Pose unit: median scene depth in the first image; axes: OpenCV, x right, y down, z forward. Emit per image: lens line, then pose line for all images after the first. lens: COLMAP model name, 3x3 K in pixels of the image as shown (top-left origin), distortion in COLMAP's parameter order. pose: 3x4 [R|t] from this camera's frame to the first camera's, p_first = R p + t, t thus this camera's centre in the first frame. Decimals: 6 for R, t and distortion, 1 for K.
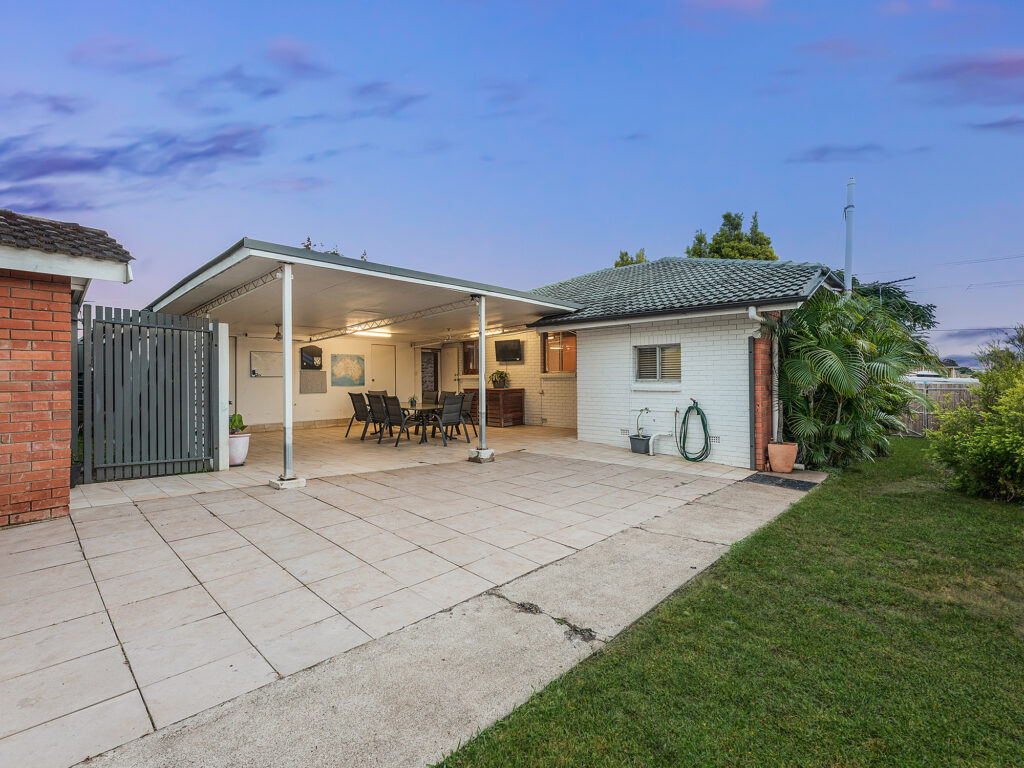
lens RADIAL K [[462.7, 0, 512.0], [0, 462.7, 384.0], [0, 0, 1]] dist [-0.001577, -0.000001]
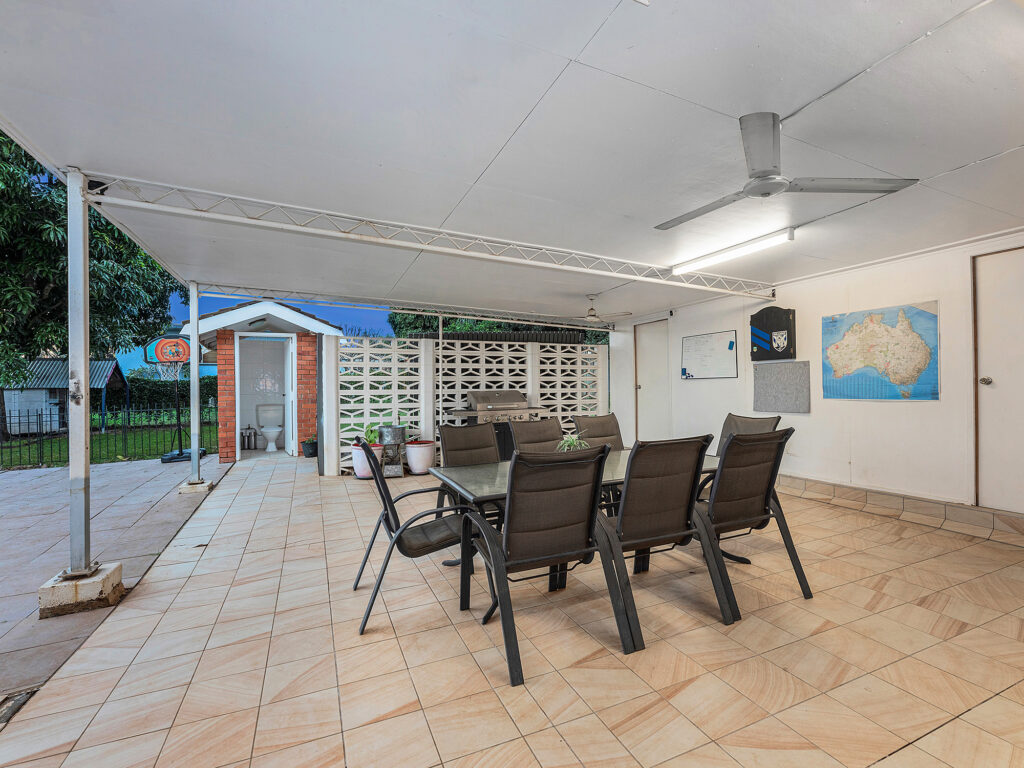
lens RADIAL K [[477.1, 0, 516.4], [0, 477.1, 391.1], [0, 0, 1]] dist [-0.002303, 0.000234]
pose [[-0.412689, 0.013219, -0.910776, 0.214060], [0.003812, 0.999911, 0.012786, -0.017334], [0.910864, 0.001804, -0.412703, 2.133933]]
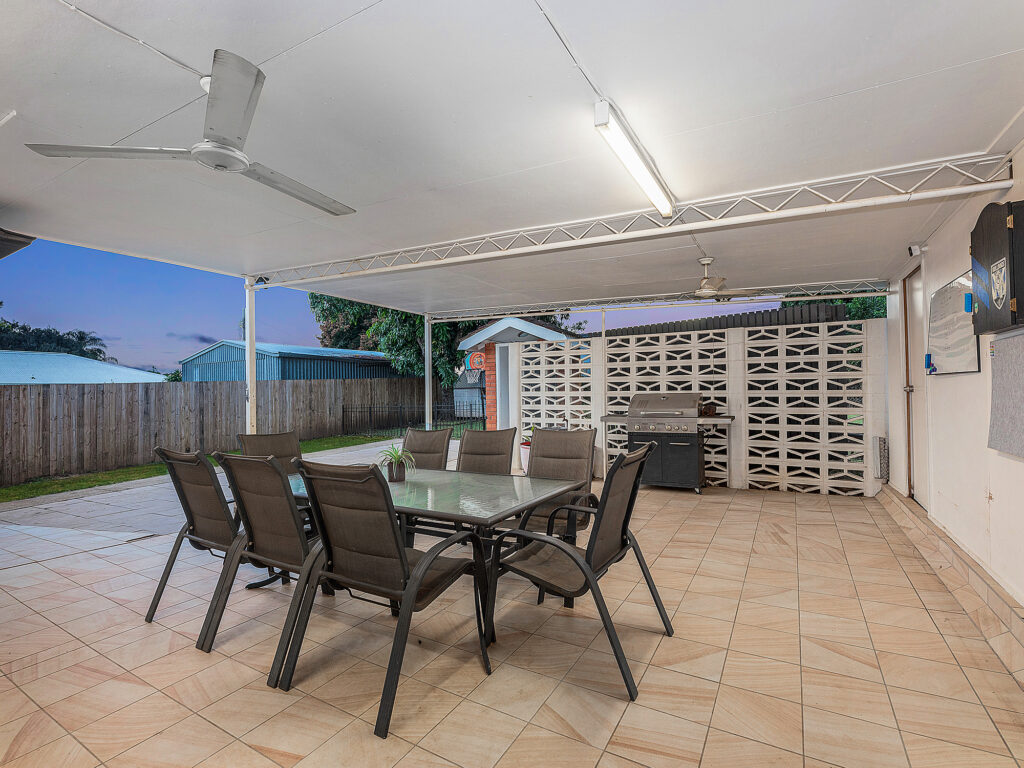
lens RADIAL K [[482.9, 0, 499.3], [0, 482.9, 385.7], [0, 0, 1]] dist [-0.003516, -0.000816]
pose [[-0.983913, 0.011678, -0.178267, -0.429262], [0.012024, 0.999927, -0.000862, -0.022851], [0.178244, -0.002992, -0.983982, 2.561560]]
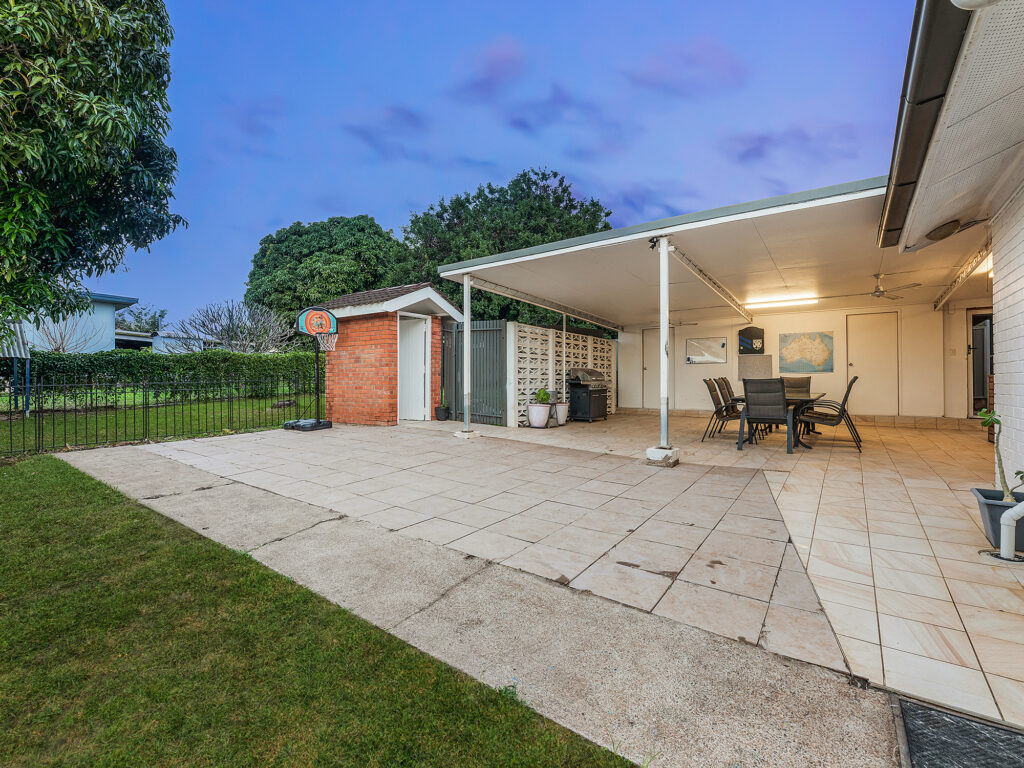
lens RADIAL K [[477.1, 0, 516.4], [0, 477.1, 391.1], [0, 0, 1]] dist [-0.002303, 0.000234]
pose [[0.115028, 0.023117, -0.993093, 0.940172], [-0.008805, 0.999714, 0.022251, 0.052629], [0.993323, 0.006185, 0.115198, 0.990090]]
